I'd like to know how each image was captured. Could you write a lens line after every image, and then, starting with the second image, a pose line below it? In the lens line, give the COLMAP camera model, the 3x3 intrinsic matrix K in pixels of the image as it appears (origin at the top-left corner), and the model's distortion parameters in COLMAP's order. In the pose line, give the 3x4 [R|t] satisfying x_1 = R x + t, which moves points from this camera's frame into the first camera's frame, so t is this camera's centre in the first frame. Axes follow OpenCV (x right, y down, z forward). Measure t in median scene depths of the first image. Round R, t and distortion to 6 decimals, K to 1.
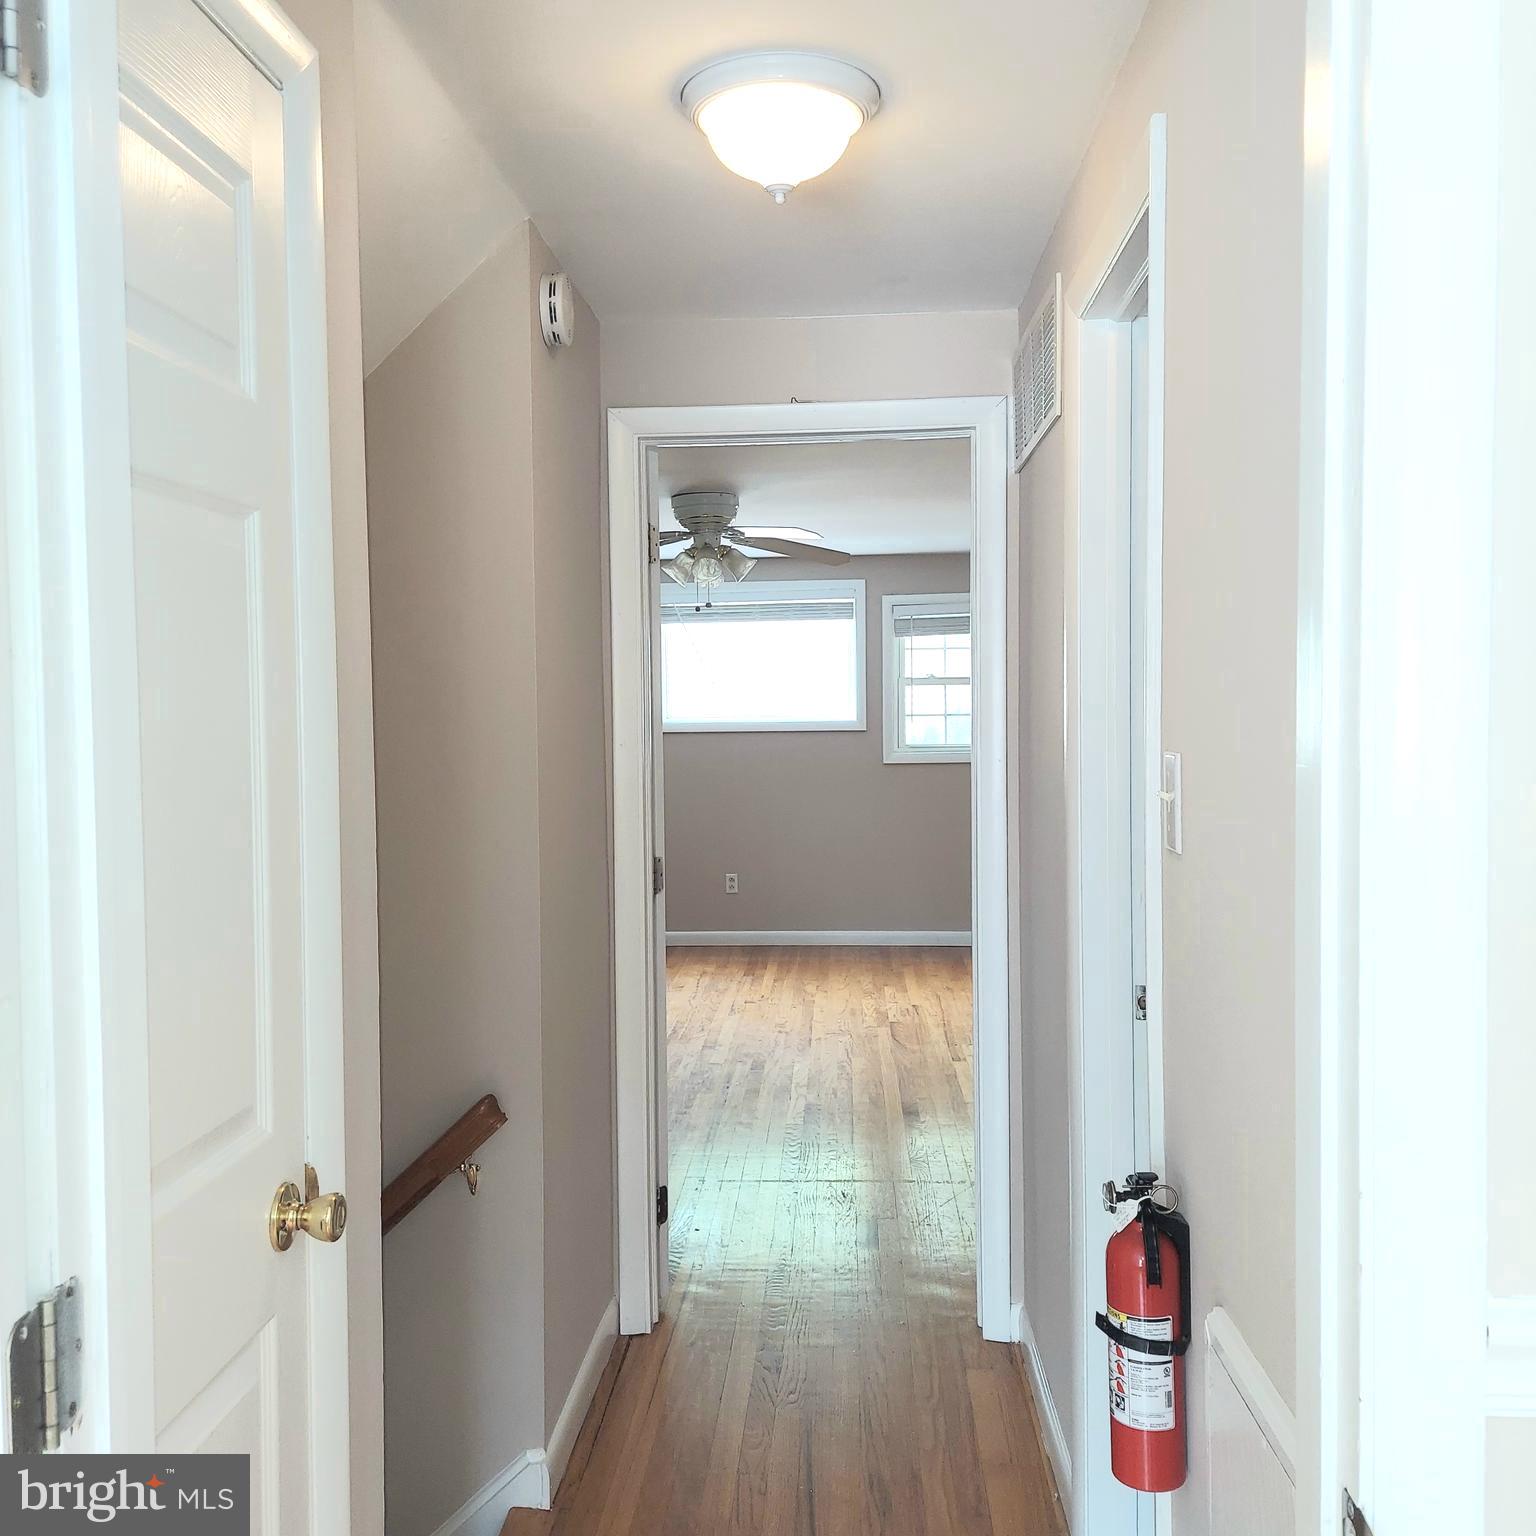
lens RADIAL K [[1471.5, 0, 765.4], [0, 1471.5, 764.1], [0, 0, 1]] dist [0.035463, 0.000000]
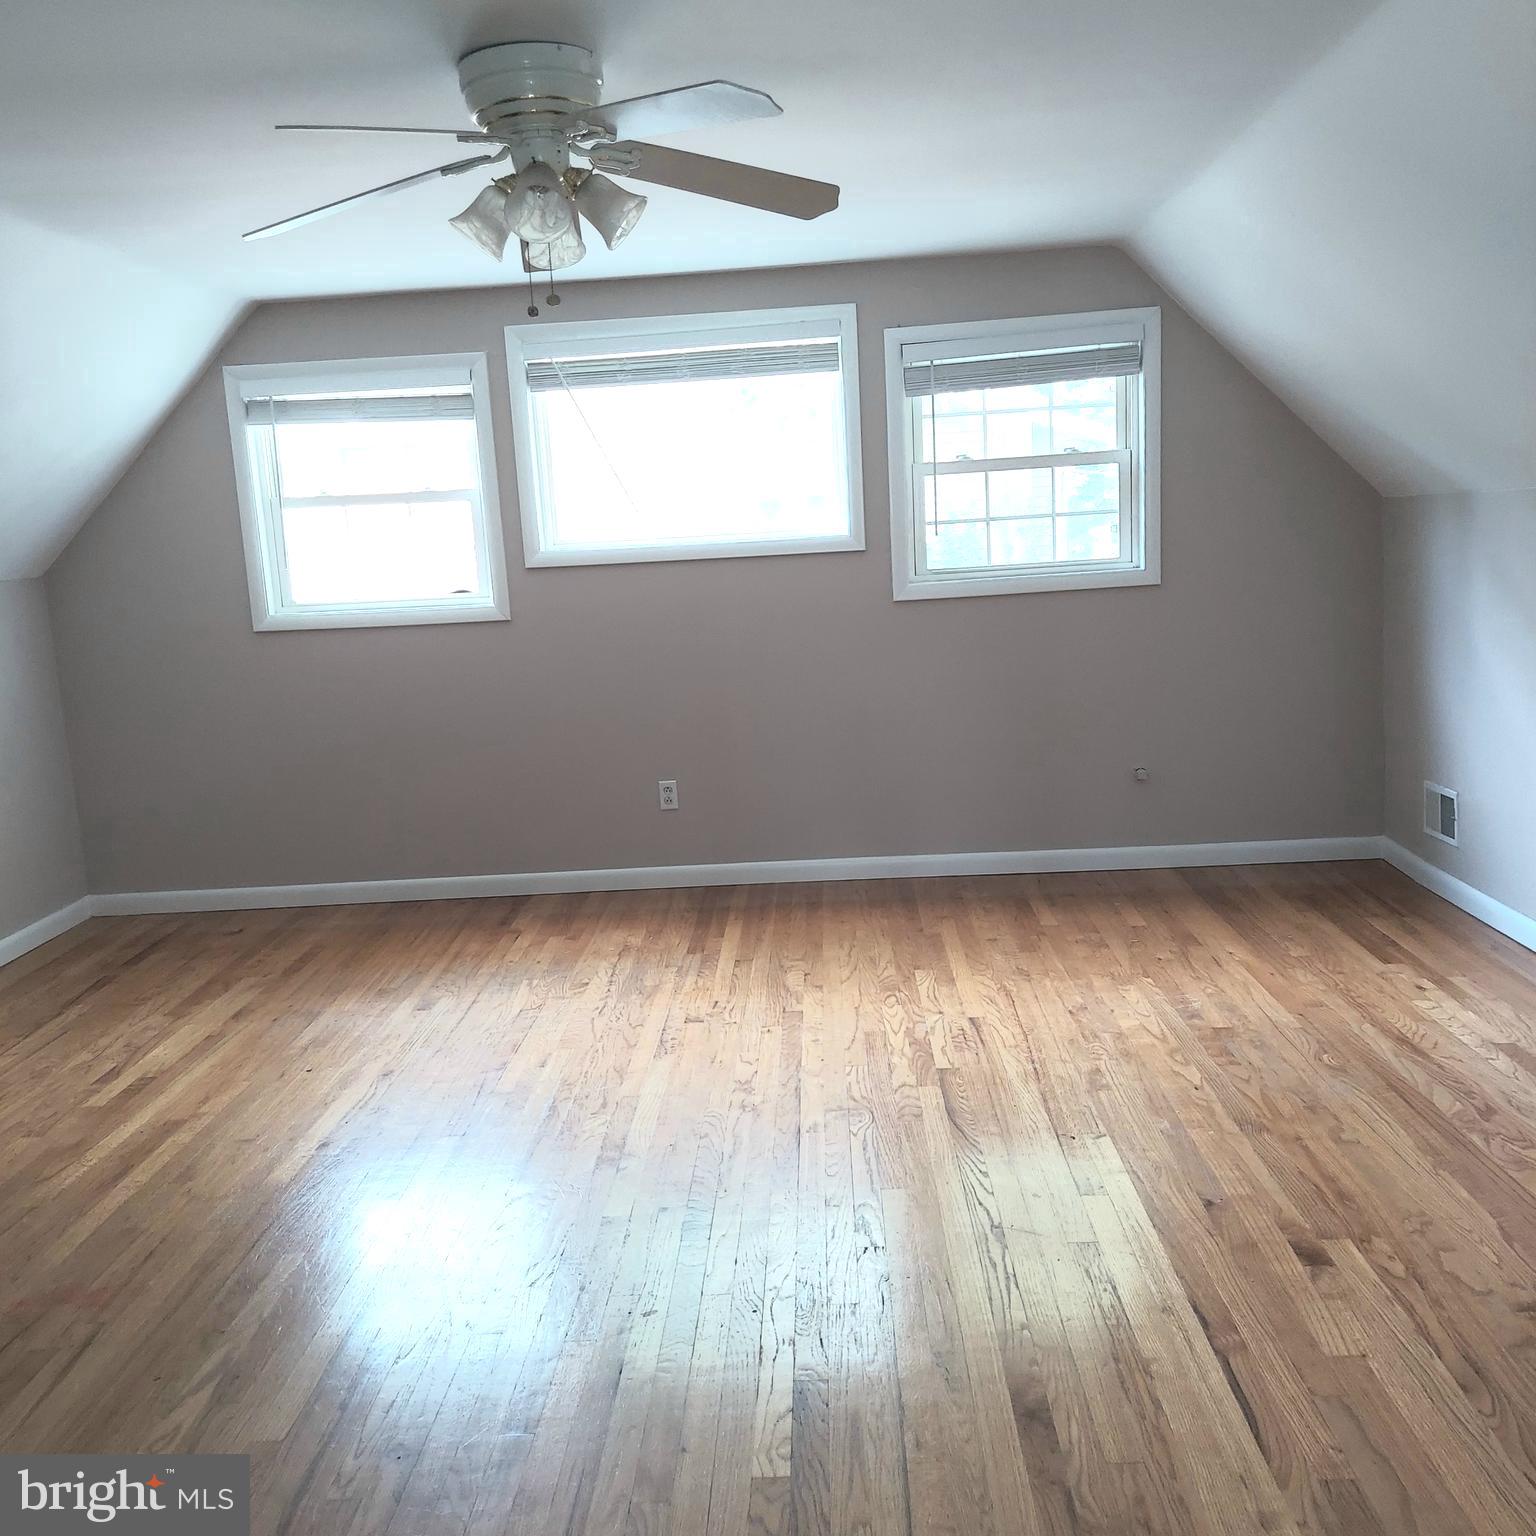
lens RADIAL K [[1471.5, 0, 767.2], [0, 1471.5, 779.7], [0, 0, 1]] dist [0.035463, 0.000000]
pose [[0.998846, -0.046255, 0.012944, 0.014396], [0.044261, 0.991042, 0.126003, -0.007155], [-0.018657, -0.125284, 0.991945, 0.383204]]
